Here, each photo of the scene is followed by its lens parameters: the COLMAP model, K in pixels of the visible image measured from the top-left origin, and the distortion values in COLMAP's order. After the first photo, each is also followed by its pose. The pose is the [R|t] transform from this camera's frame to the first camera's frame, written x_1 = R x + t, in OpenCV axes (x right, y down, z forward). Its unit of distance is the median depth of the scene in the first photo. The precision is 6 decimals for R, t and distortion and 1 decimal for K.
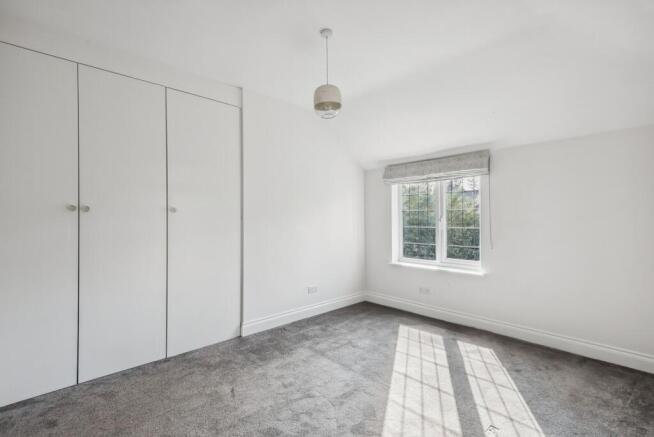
lens RADIAL K [[299.4, 0, 328.0], [0, 299.4, 216.8], [0, 0, 1]] dist [0.002914, 0.000068]
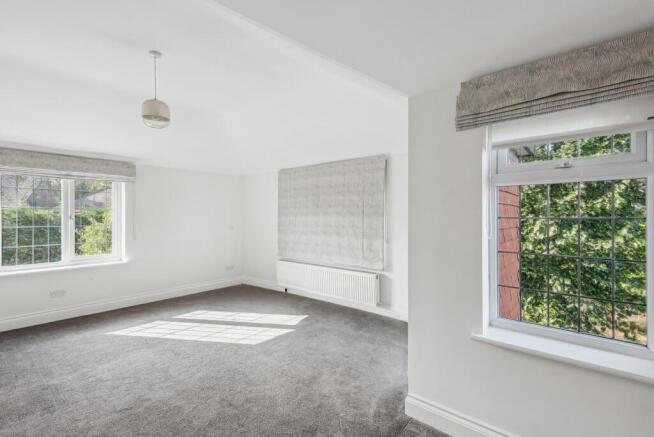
lens RADIAL K [[299.4, 0, 326.7], [0, 299.4, 219.4], [0, 0, 1]] dist [0.002914, 0.000068]
pose [[-0.109218, -0.010441, 0.993963, -0.798619], [-0.003991, 0.999941, 0.010066, 0.001221], [-0.994010, -0.002868, -0.109253, 0.313528]]
